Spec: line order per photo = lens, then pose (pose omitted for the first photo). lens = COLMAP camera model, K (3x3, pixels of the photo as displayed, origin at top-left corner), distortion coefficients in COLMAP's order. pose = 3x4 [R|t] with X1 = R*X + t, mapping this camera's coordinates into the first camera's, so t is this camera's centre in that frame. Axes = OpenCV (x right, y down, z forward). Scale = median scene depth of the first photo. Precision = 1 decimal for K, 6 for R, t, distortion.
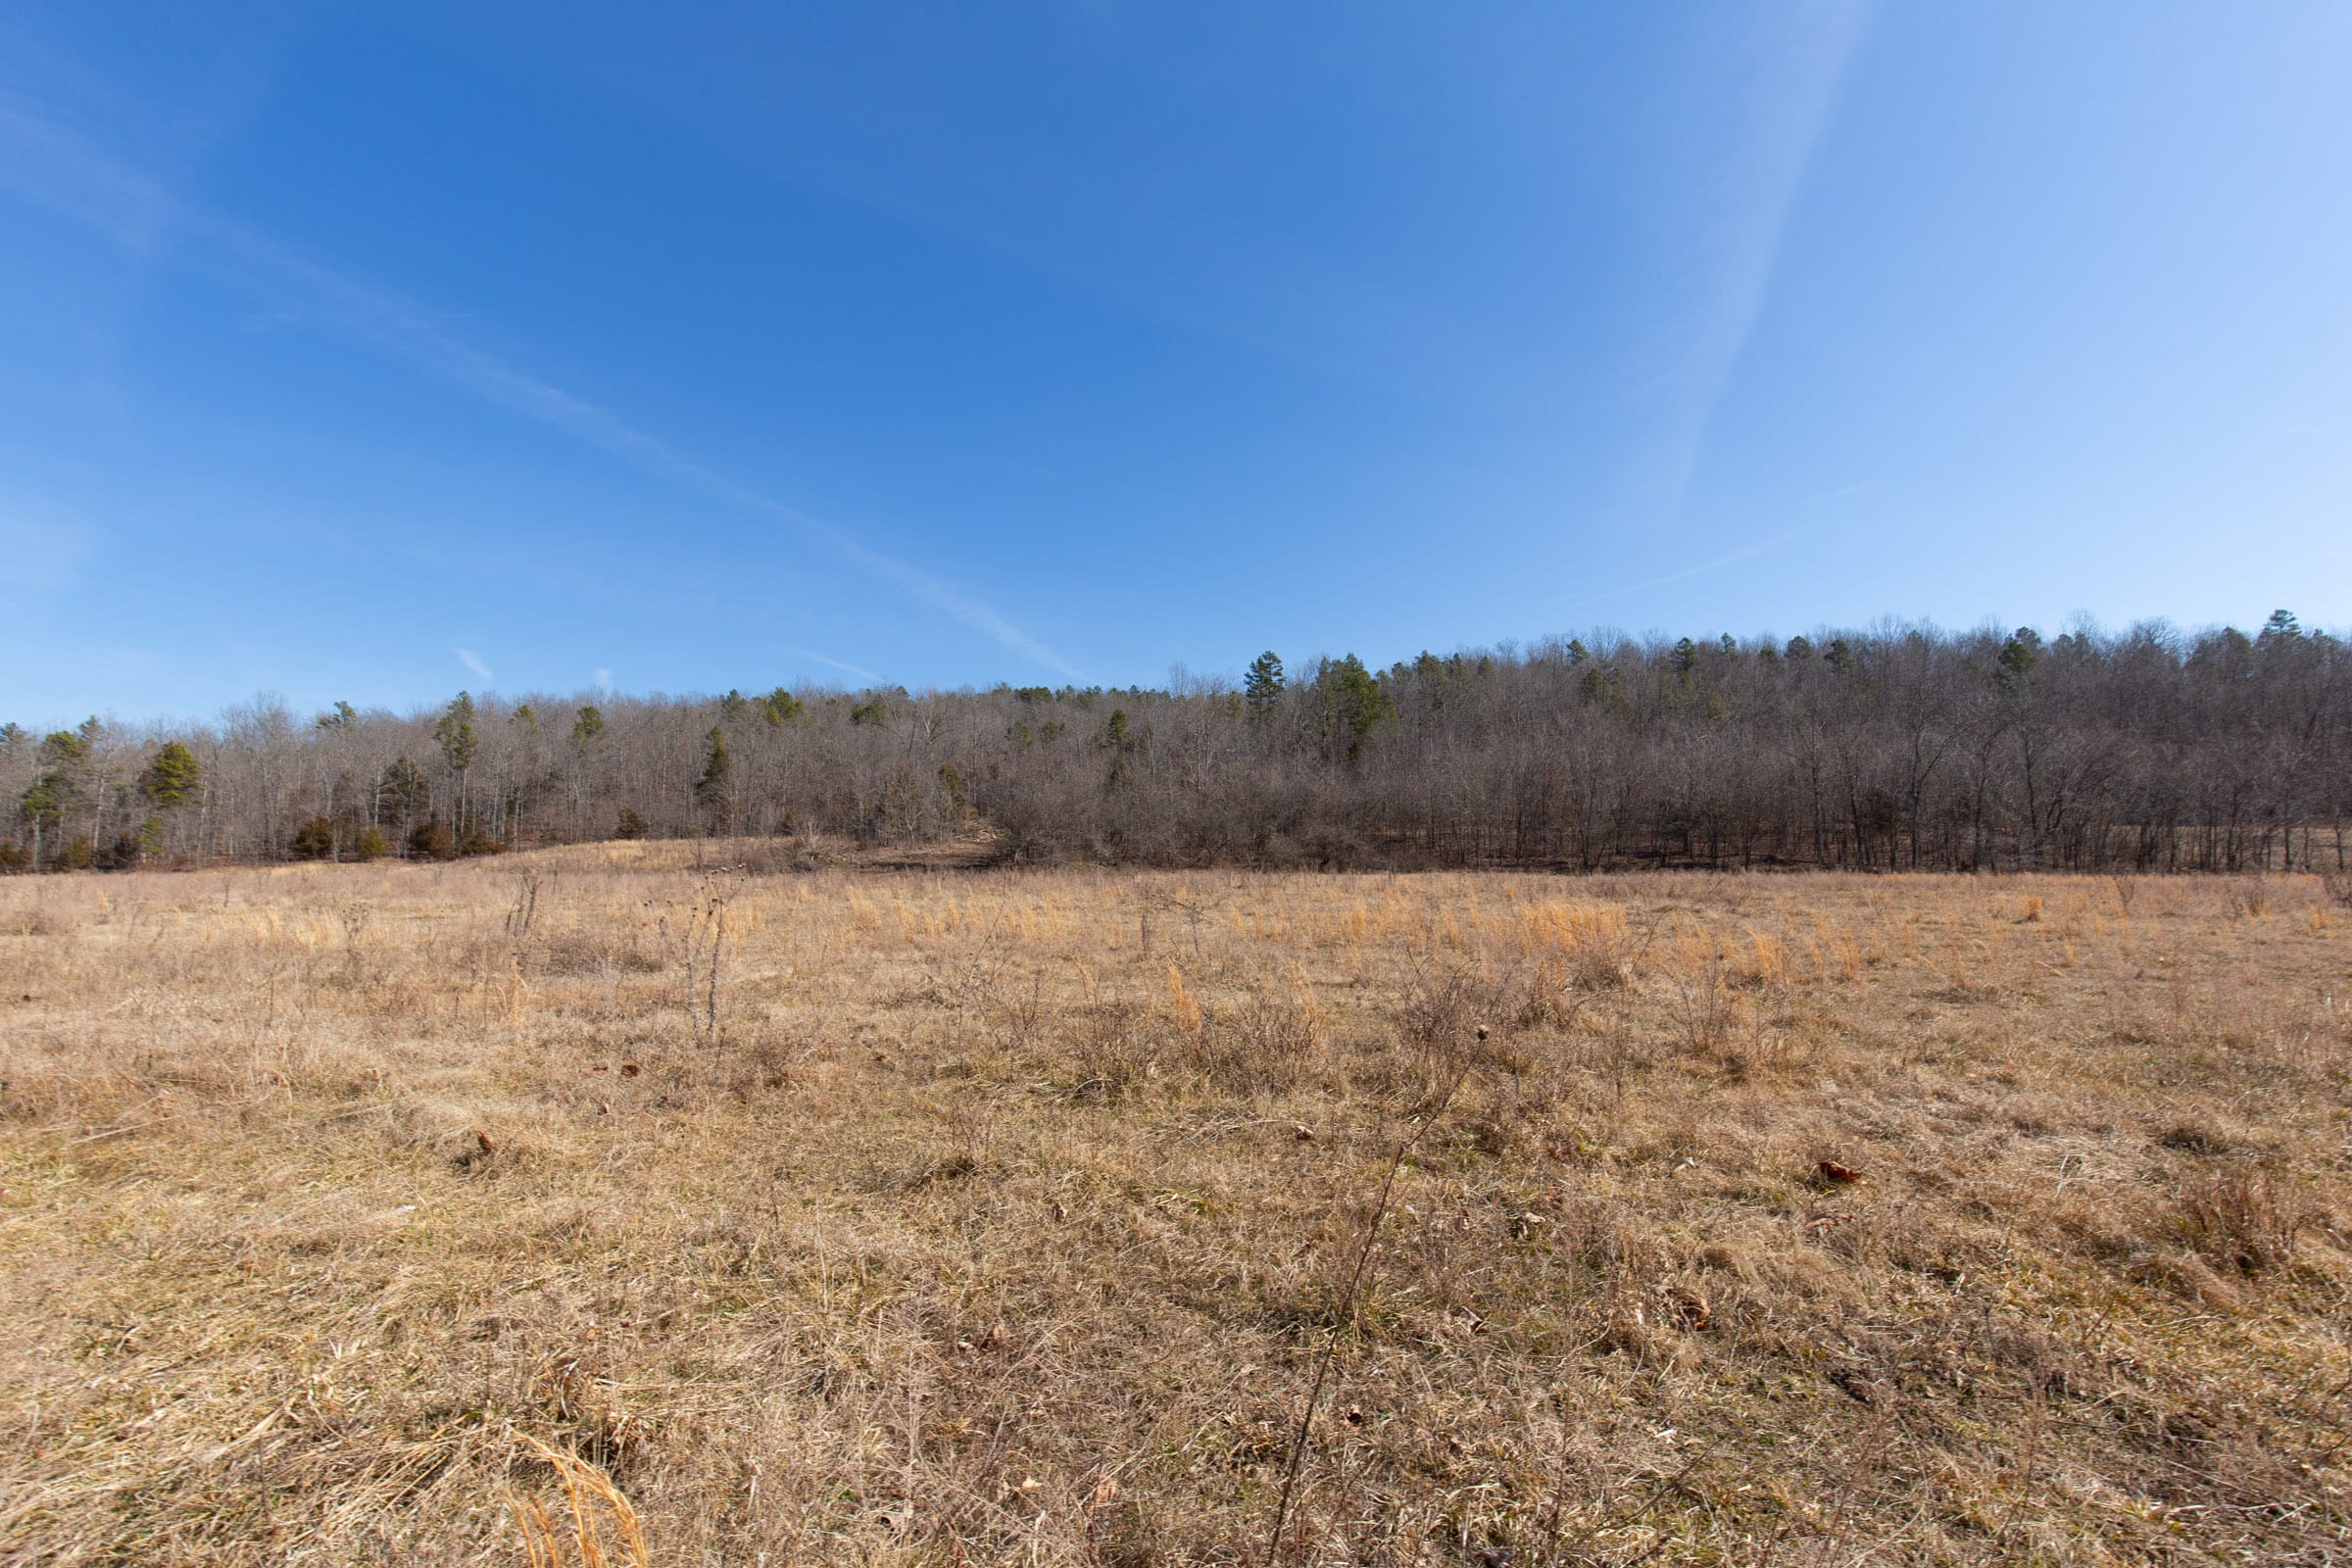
lens RADIAL K [[1044.7, 0, 1176.0], [0, 1044.7, 784.0], [0, 0, 1]] dist [0.003632, 0.000434]
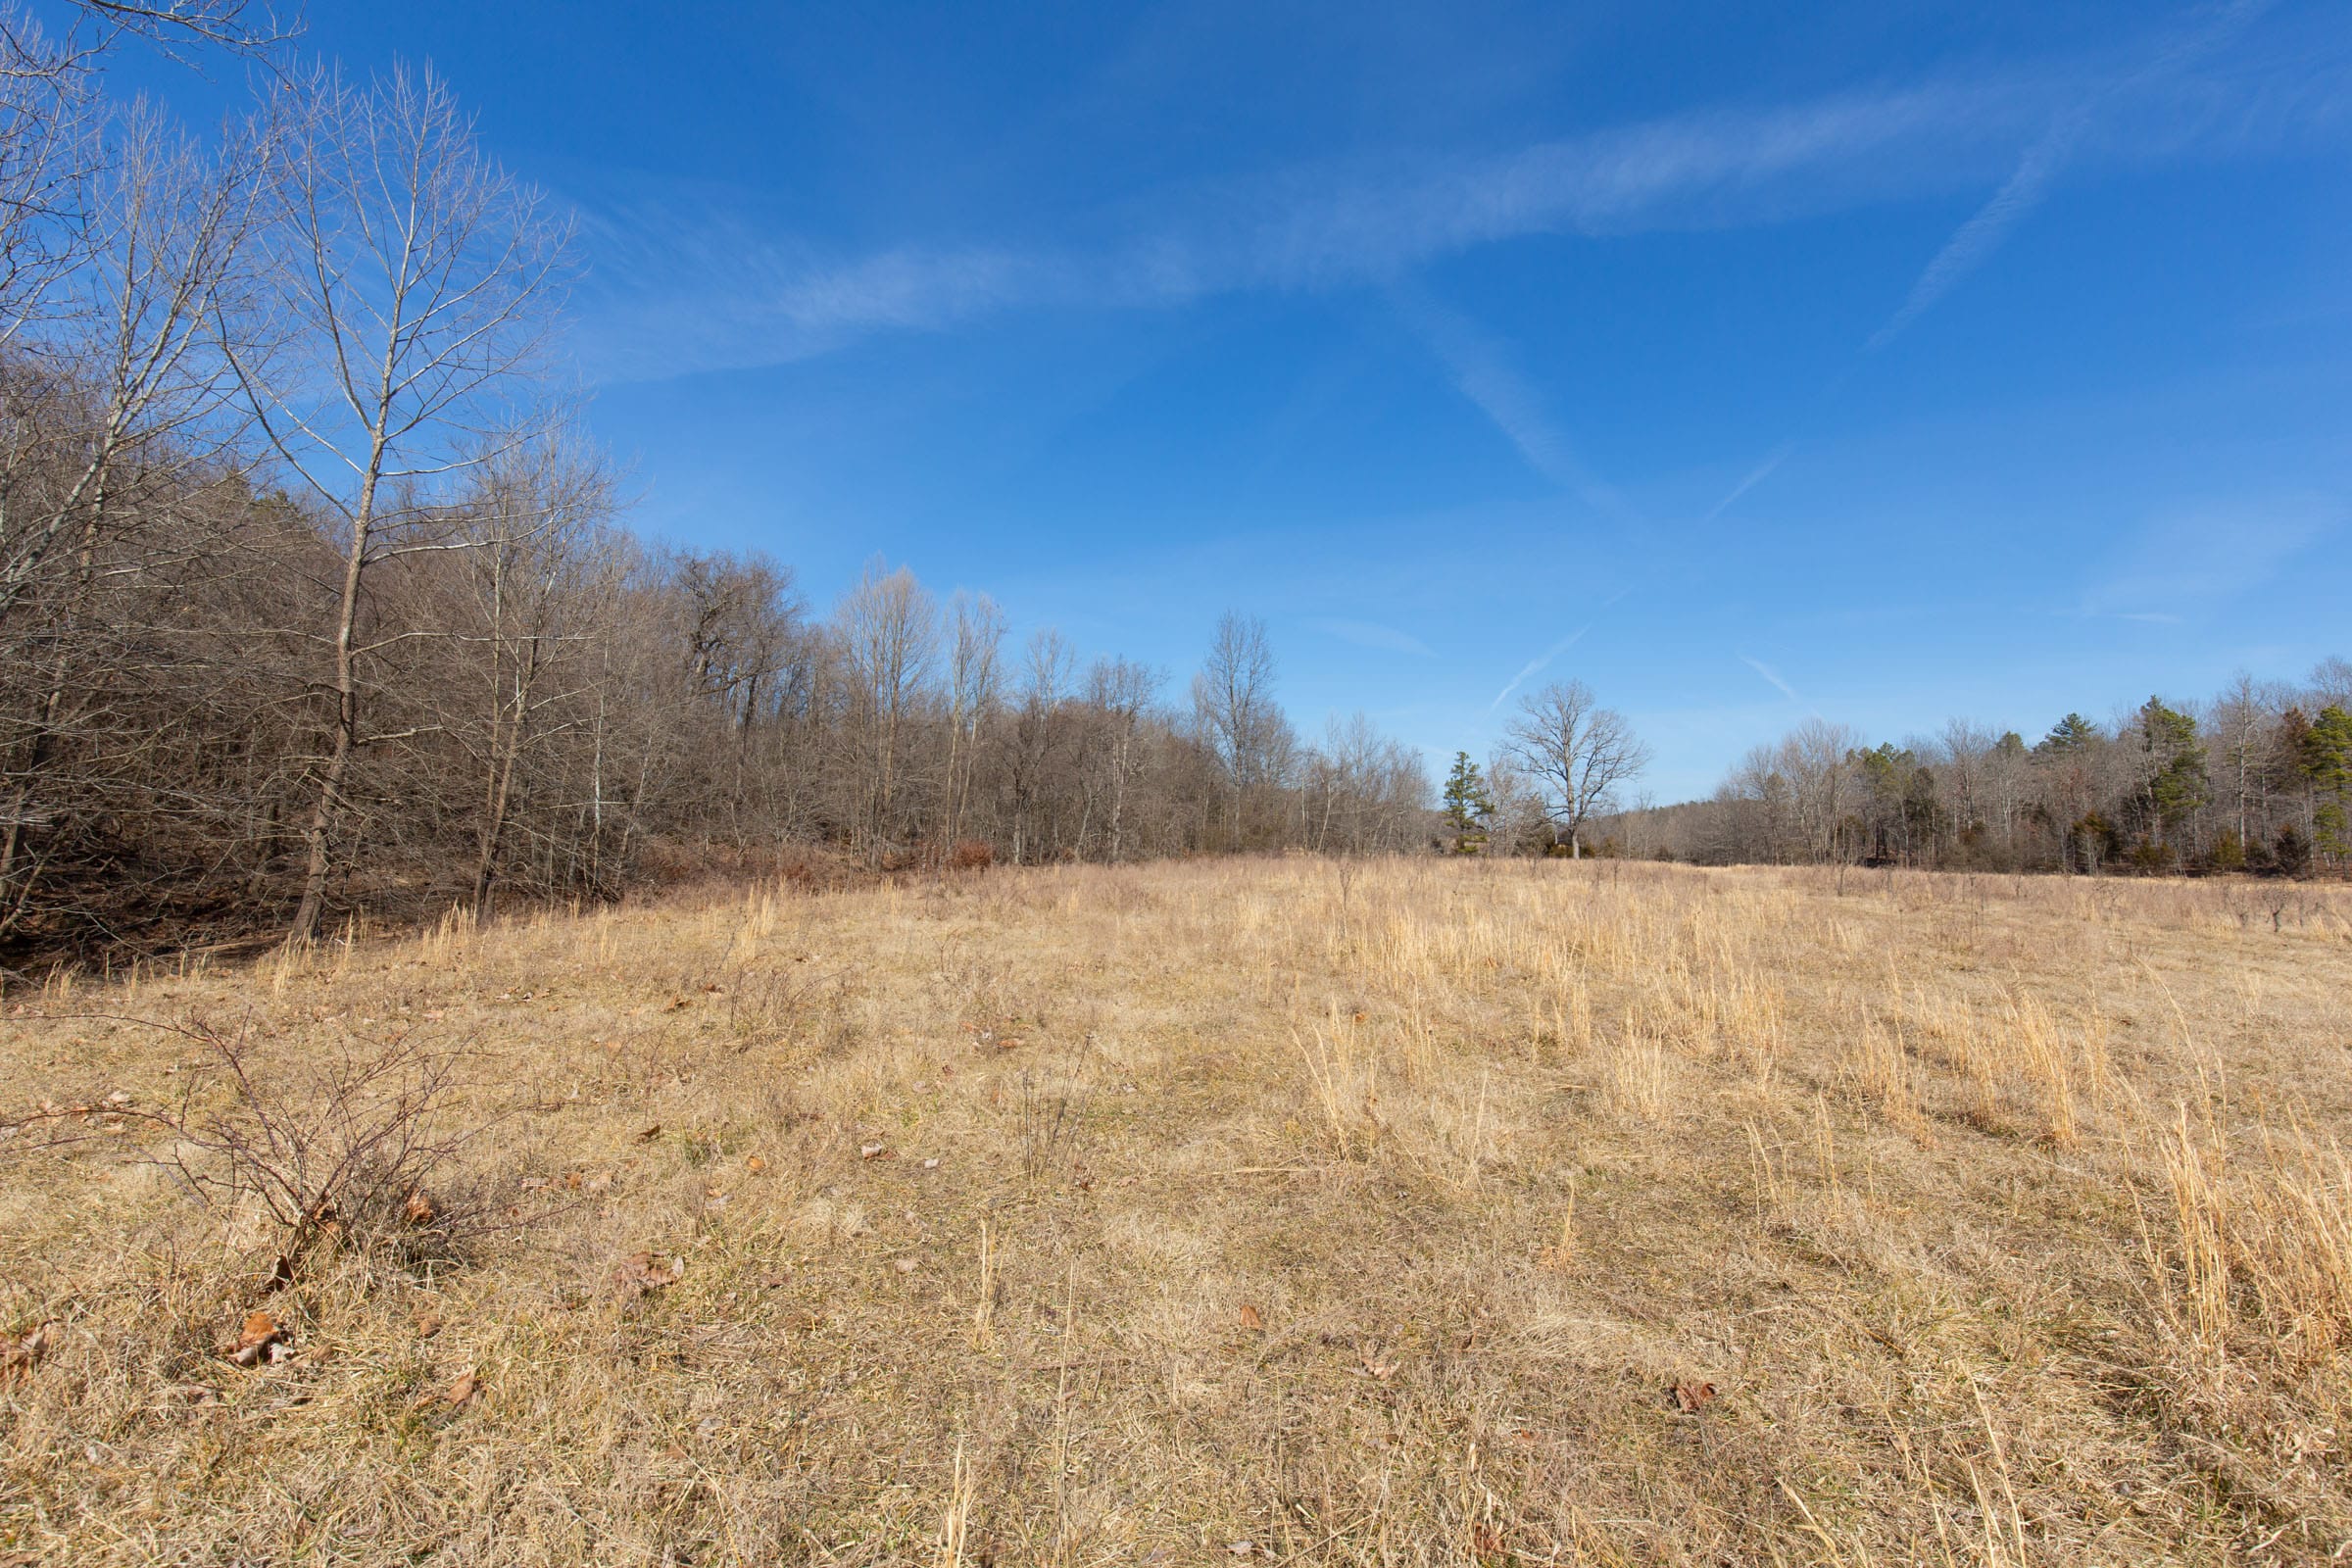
lens RADIAL K [[1066.1, 0, 1176.0], [0, 1066.1, 784.0], [0, 0, 1]] dist [0.001308, 0.000043]
pose [[0.101952, -0.048654, -0.993599, -0.737985], [0.053652, 0.997618, -0.043346, 0.013694], [0.993341, -0.048890, 0.104319, 0.265578]]
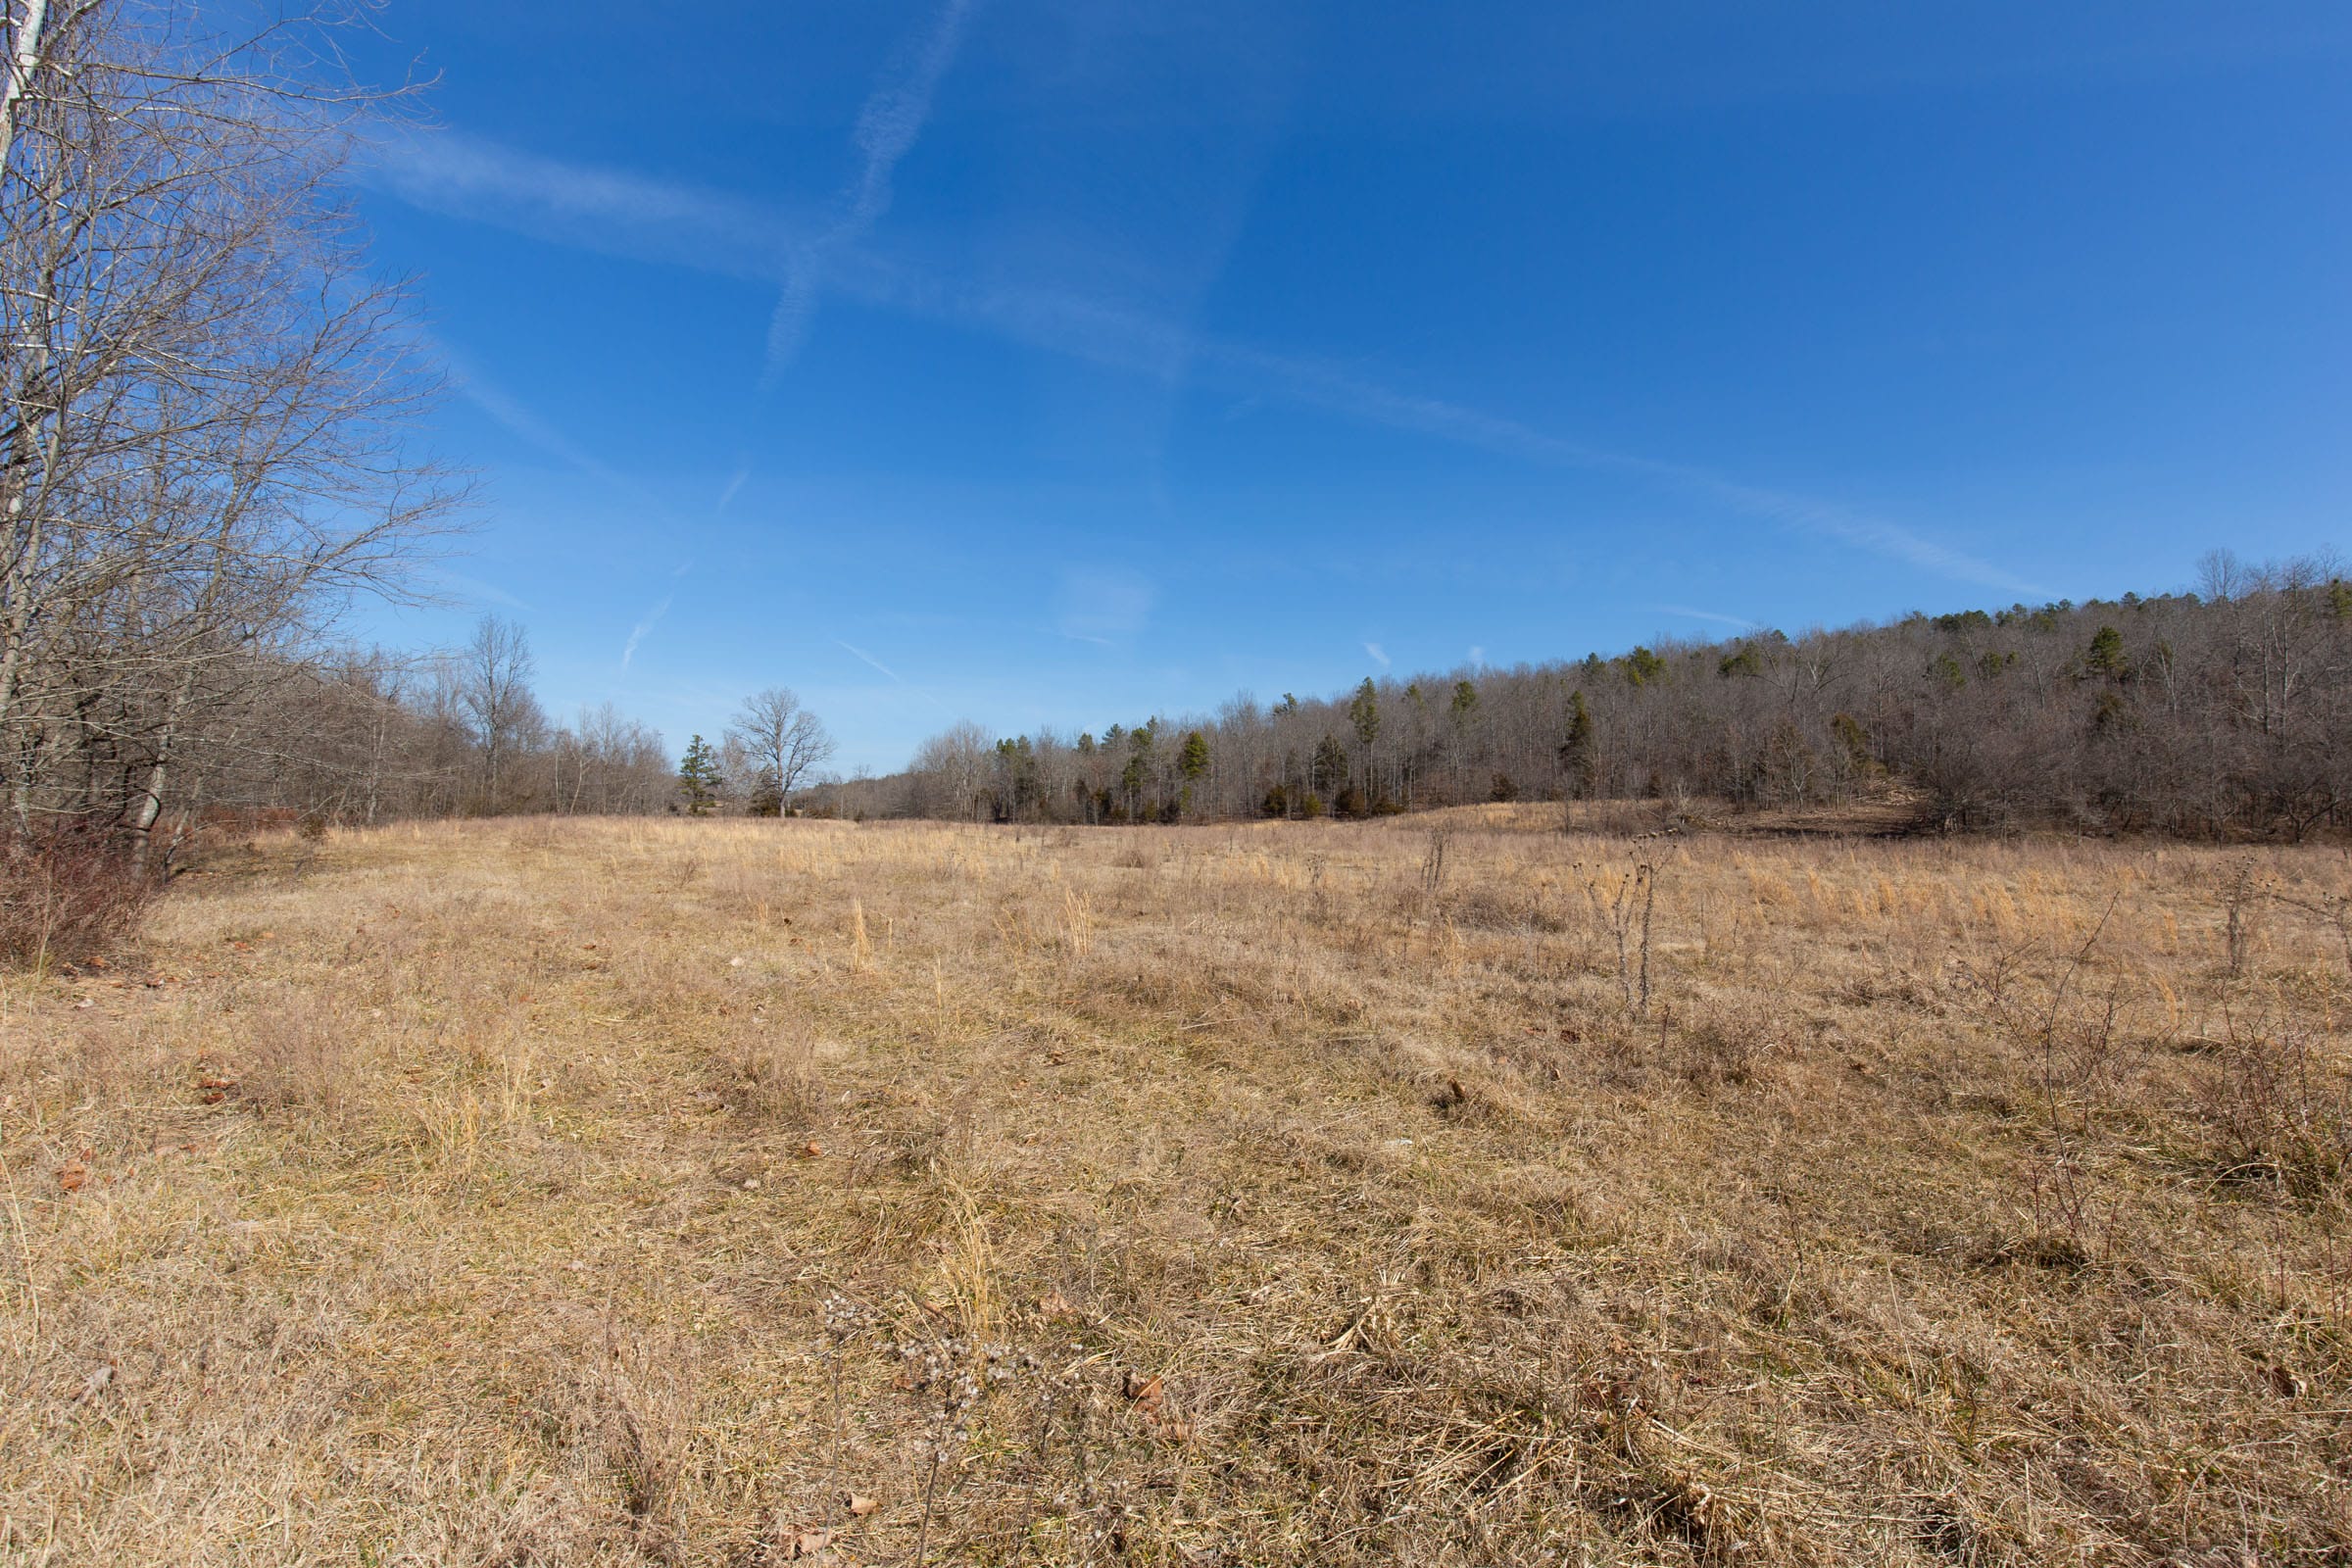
lens RADIAL K [[1044.7, 0, 1176.0], [0, 1044.7, 784.0], [0, 0, 1]] dist [0.003632, 0.000434]
pose [[0.710186, -0.012593, -0.703901, -0.011688], [0.037727, 0.999084, 0.020190, 0.000466], [0.703003, -0.040894, 0.710011, 0.006890]]
